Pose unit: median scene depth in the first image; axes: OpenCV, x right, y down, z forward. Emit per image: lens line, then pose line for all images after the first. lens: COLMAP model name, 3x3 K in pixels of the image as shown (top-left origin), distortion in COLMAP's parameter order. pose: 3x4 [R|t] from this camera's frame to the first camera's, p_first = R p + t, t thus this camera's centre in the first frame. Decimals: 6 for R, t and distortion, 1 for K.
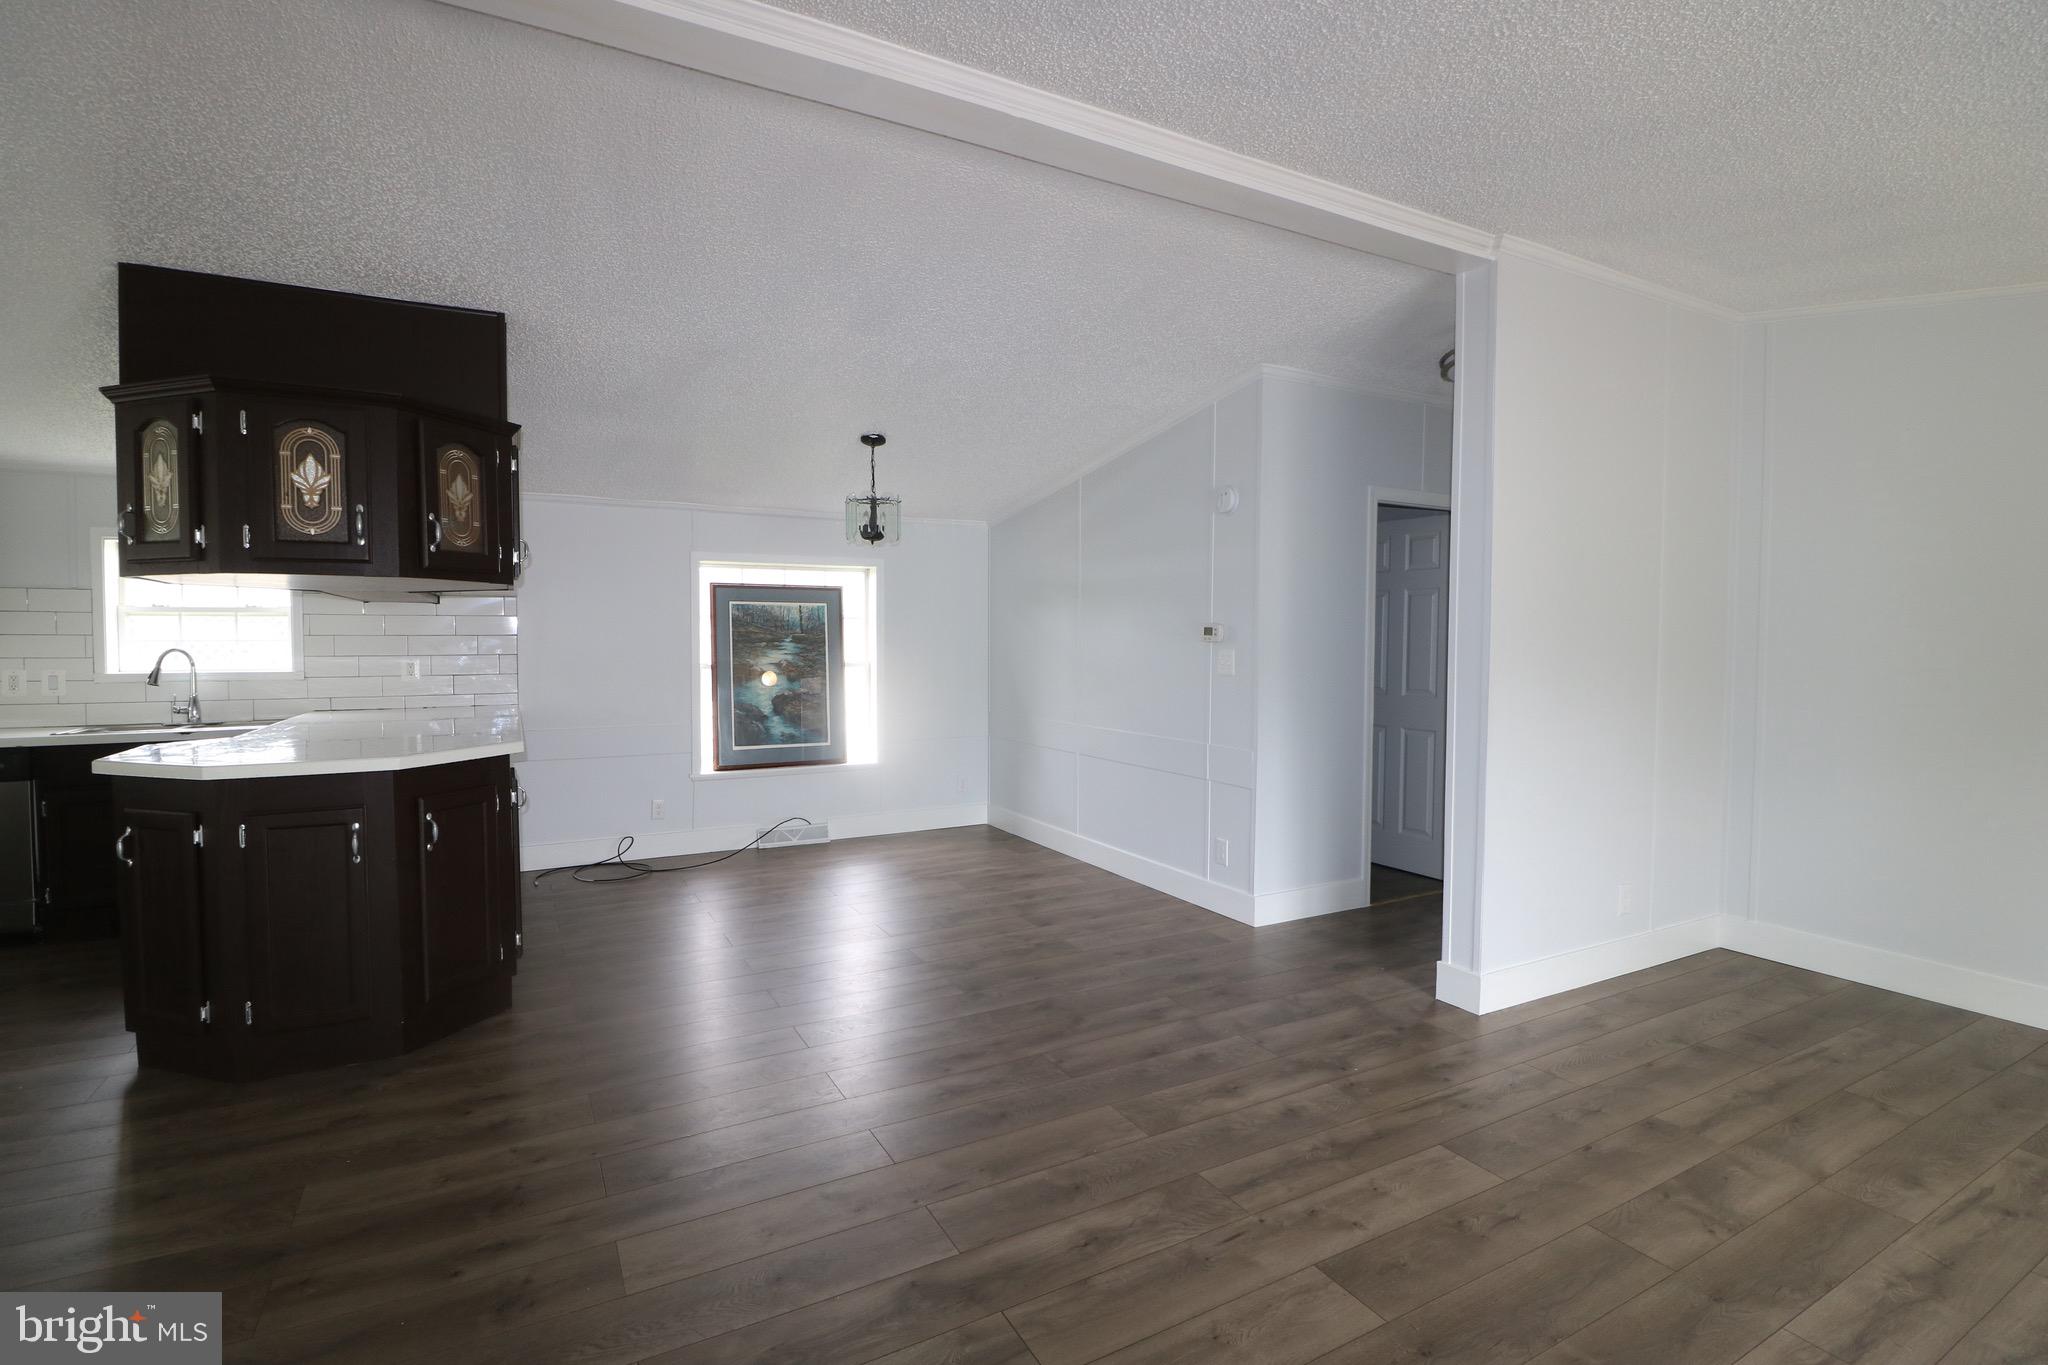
lens RADIAL K [[948.8, 0, 1026.0], [0, 948.8, 671.8], [0, 0, 1]] dist [-0.005596, -0.009723]
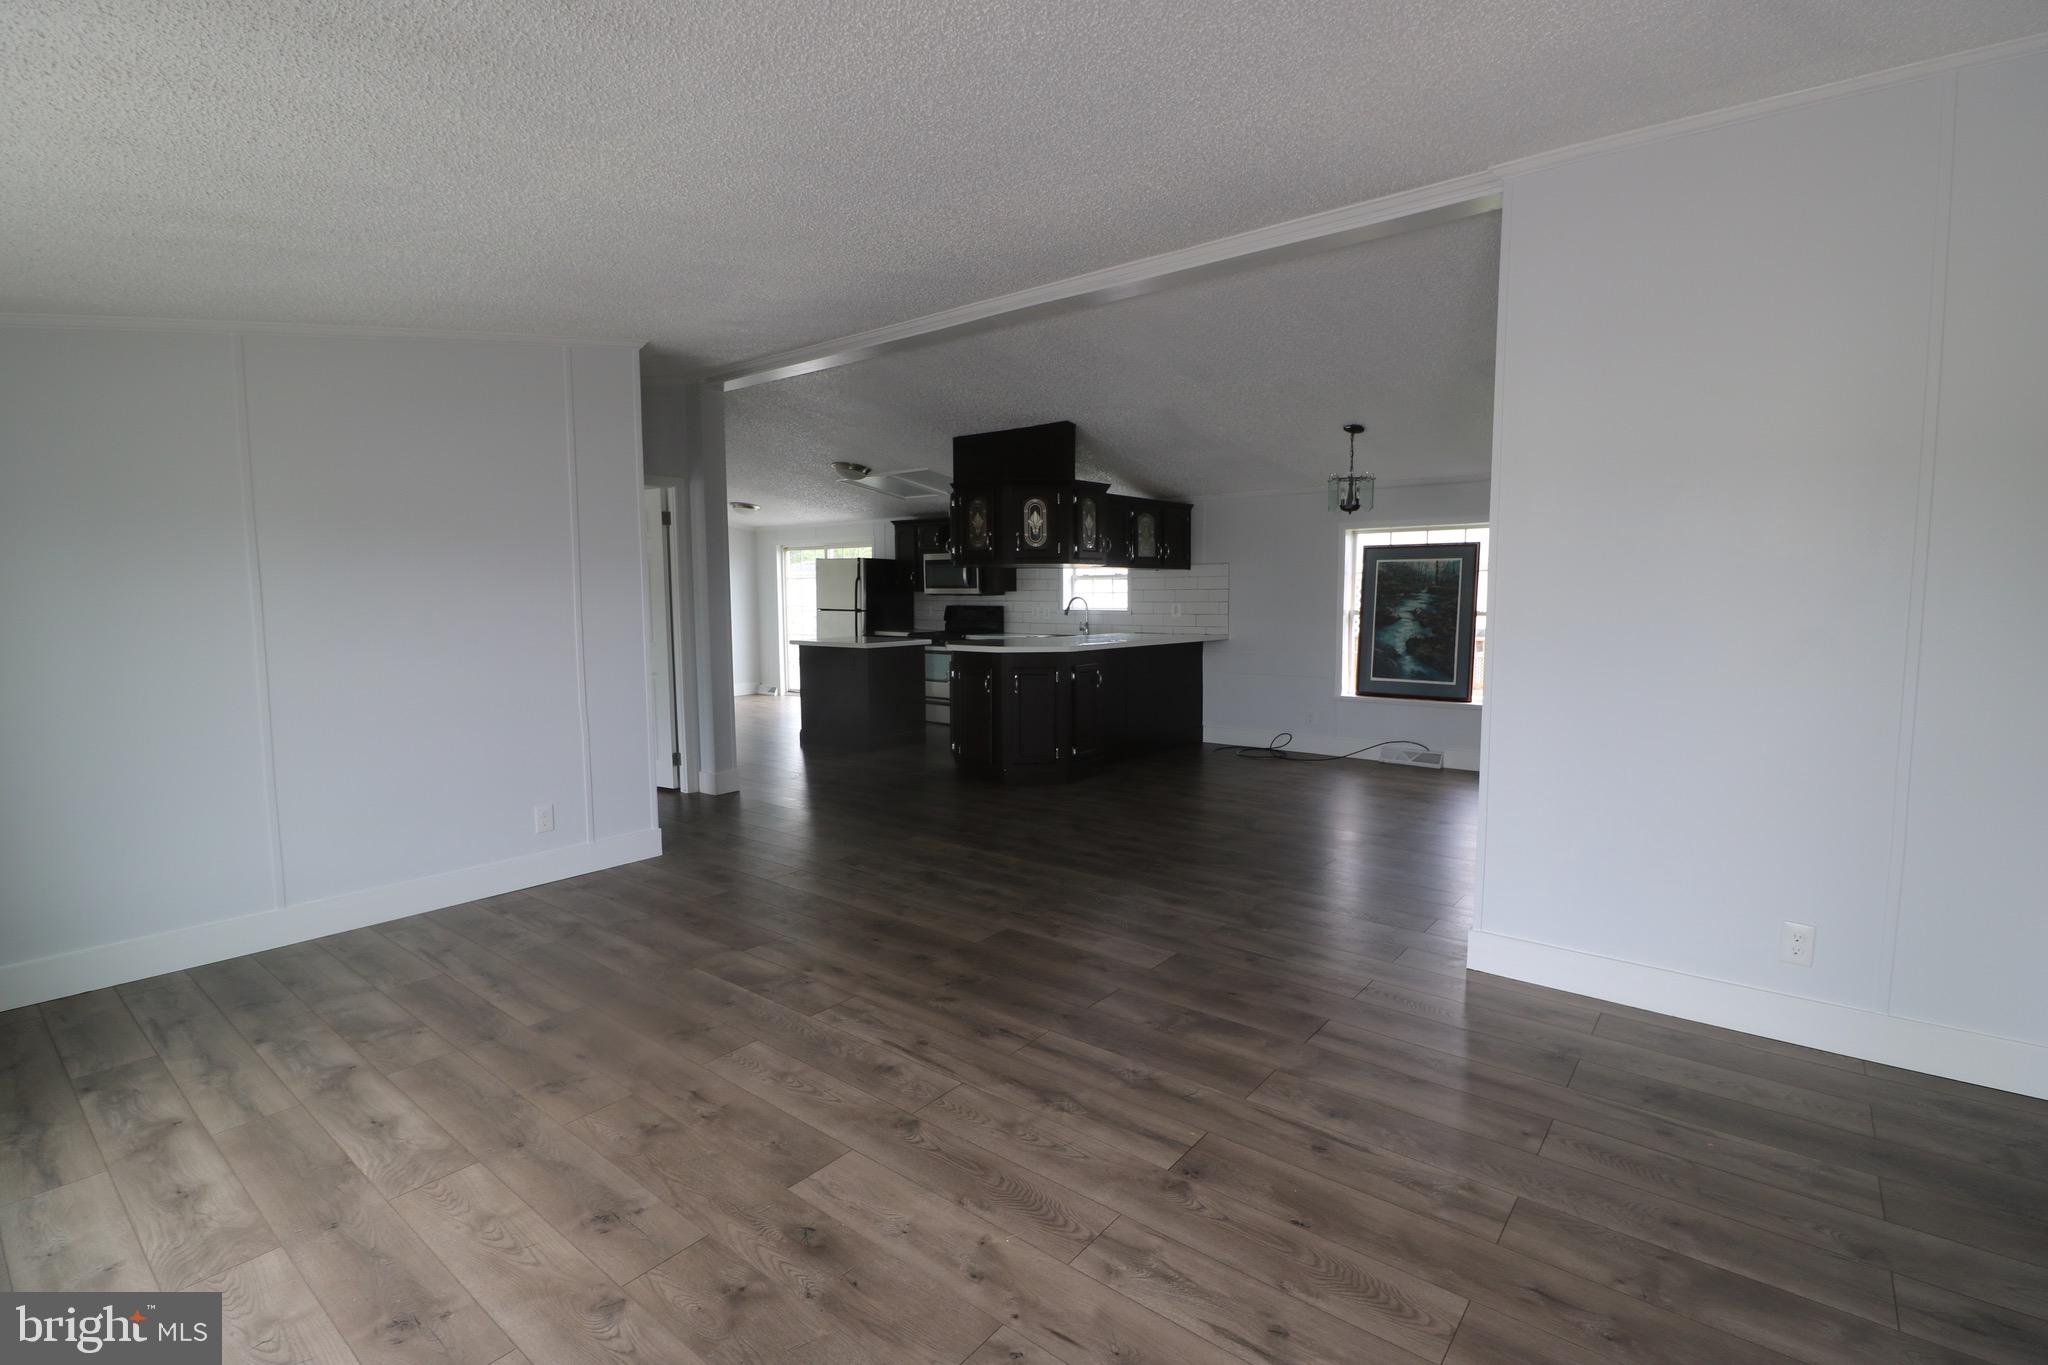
lens RADIAL K [[948.8, 0, 1025.7], [0, 948.8, 674.2], [0, 0, 1]] dist [-0.005596, -0.009723]
pose [[0.383763, 0.077671, -0.920159, 0.911822], [-0.025653, 0.996969, 0.073455, -0.006809], [0.923075, -0.004585, 0.384592, 0.140103]]
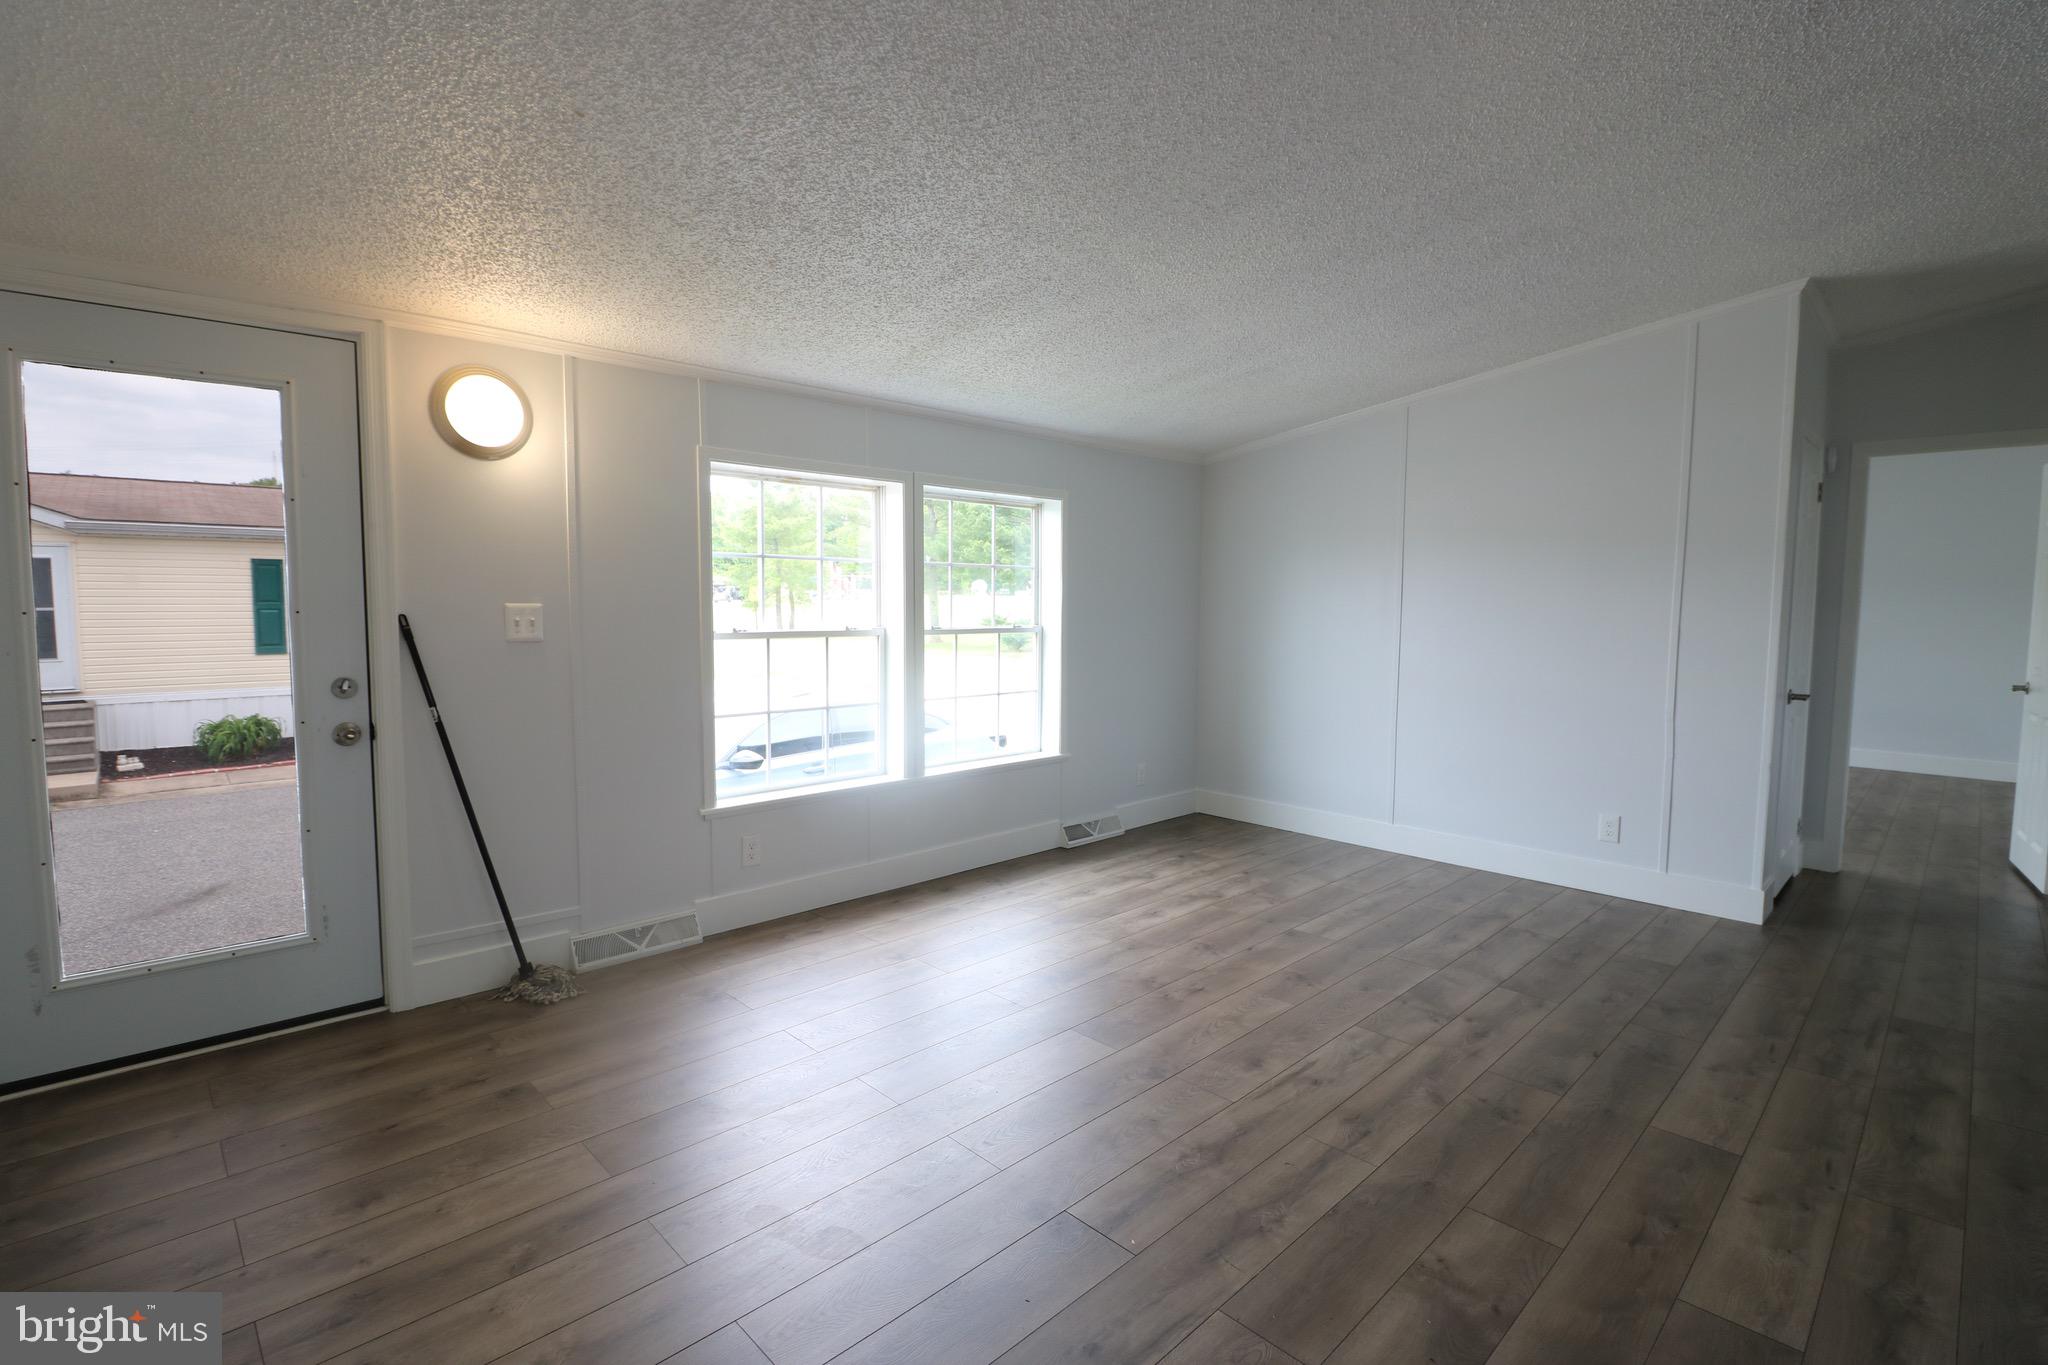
lens RADIAL K [[948.8, 0, 1012.1], [0, 948.8, 675.3], [0, 0, 1]] dist [-0.005596, -0.009723]
pose [[-0.966077, 0.010306, -0.258049, 0.641372], [-0.020015, 0.993210, 0.114602, -0.020250], [0.257478, 0.115879, -0.959311, 0.803009]]
